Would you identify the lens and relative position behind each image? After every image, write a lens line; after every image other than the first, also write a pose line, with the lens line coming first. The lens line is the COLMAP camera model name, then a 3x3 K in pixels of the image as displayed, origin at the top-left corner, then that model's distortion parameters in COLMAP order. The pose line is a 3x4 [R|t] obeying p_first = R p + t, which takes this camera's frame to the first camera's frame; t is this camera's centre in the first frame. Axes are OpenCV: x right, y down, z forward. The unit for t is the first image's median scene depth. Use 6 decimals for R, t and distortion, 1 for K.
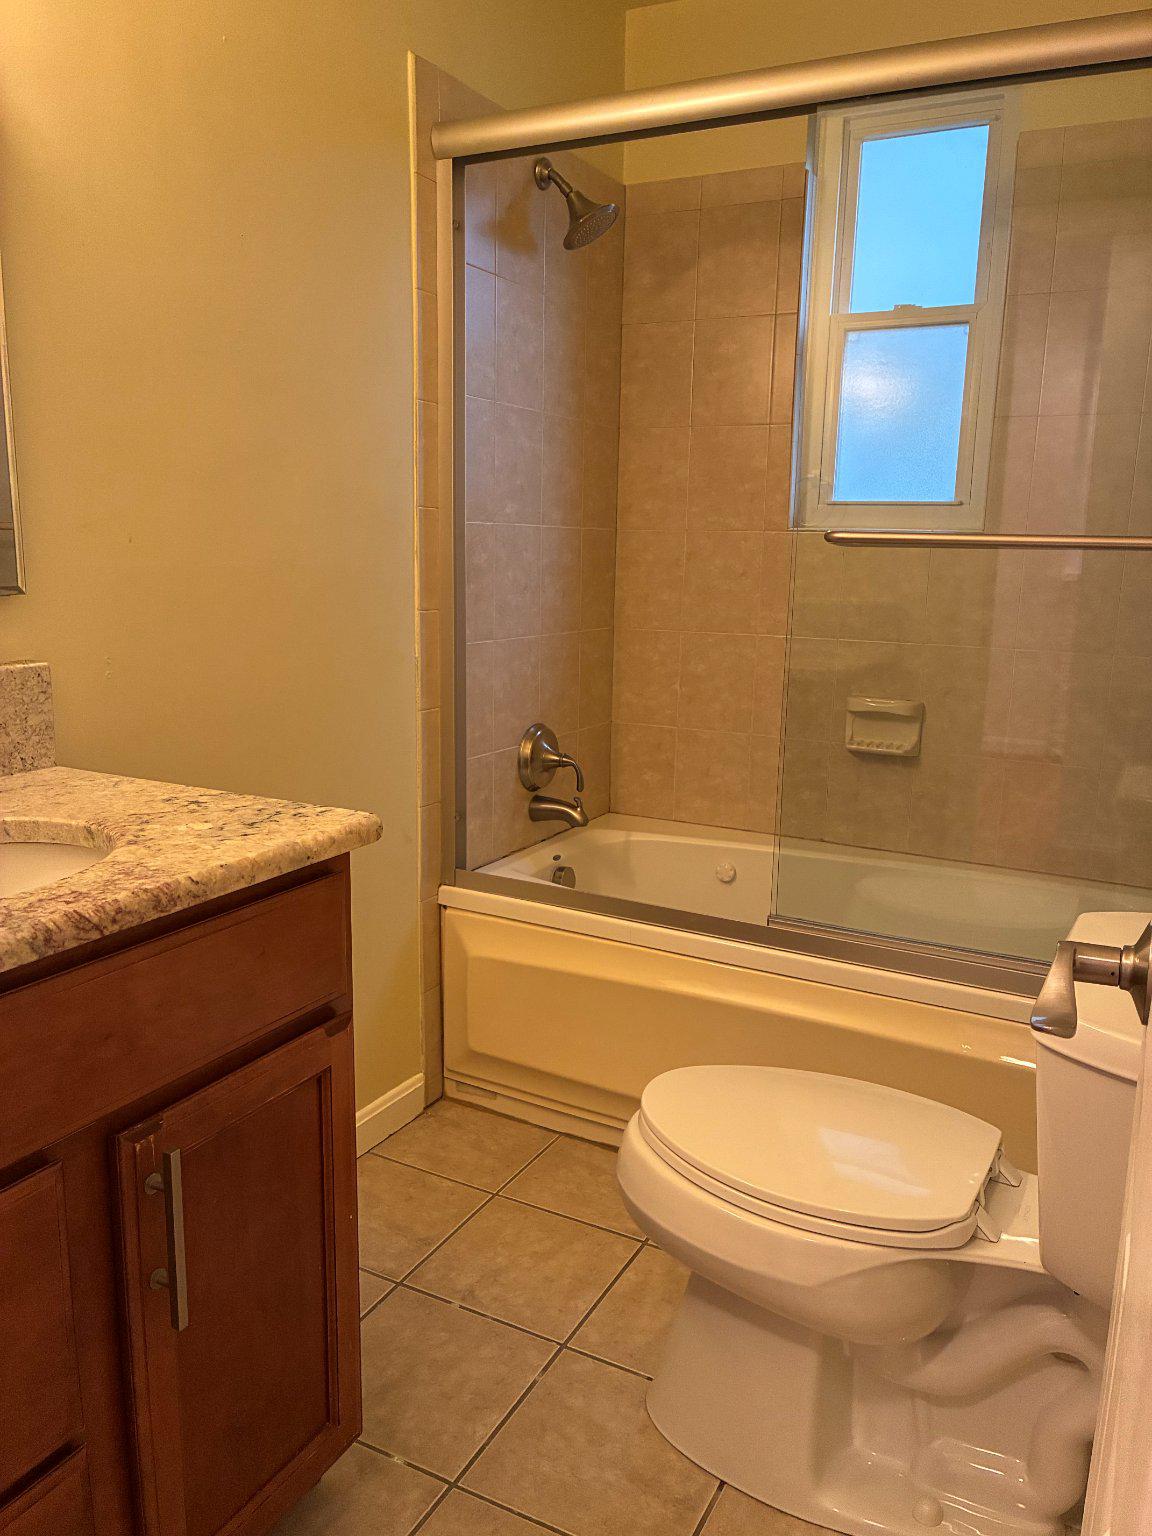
lens RADIAL K [[1161.2, 0, 568.2], [0, 1161.2, 764.5], [0, 0, 1]] dist [0.033845, -0.059096]
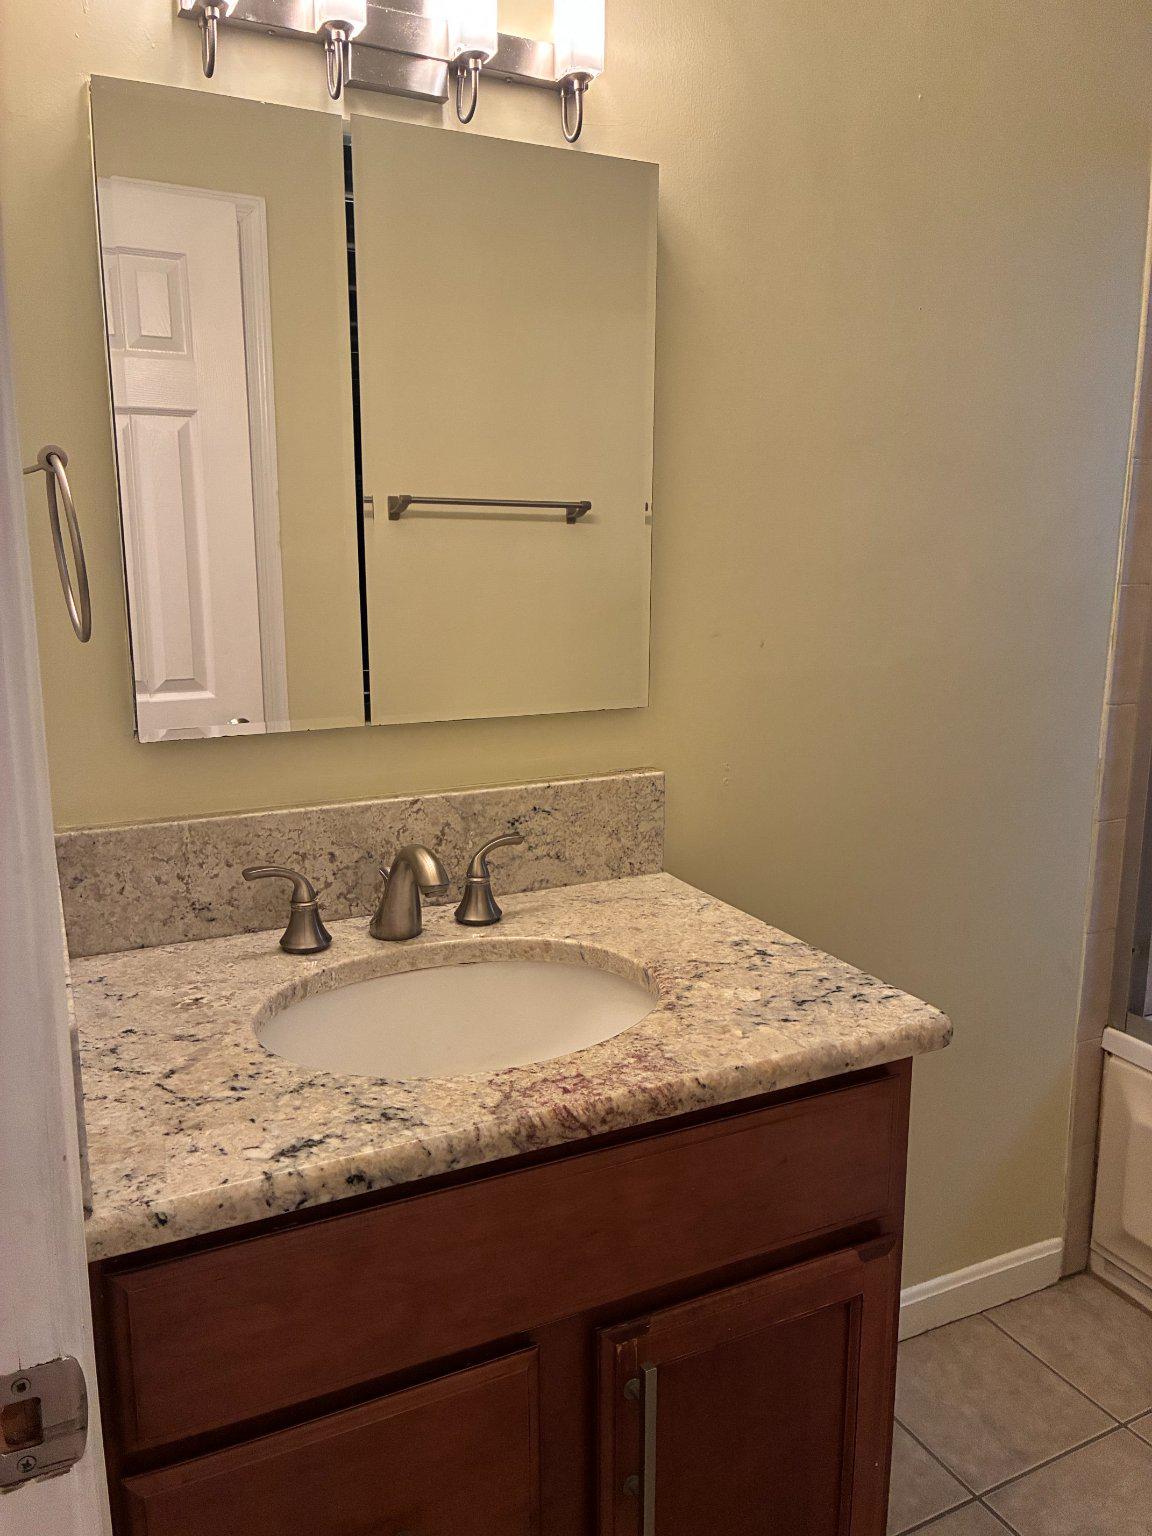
lens RADIAL K [[1161.2, 0, 585.5], [0, 1161.2, 733.8], [0, 0, 1]] dist [0.033845, -0.059096]
pose [[0.812324, 0.091733, -0.575947, 0.093616], [-0.099841, 0.994847, 0.017635, -0.155492], [0.574597, 0.043178, 0.817297, 0.156115]]
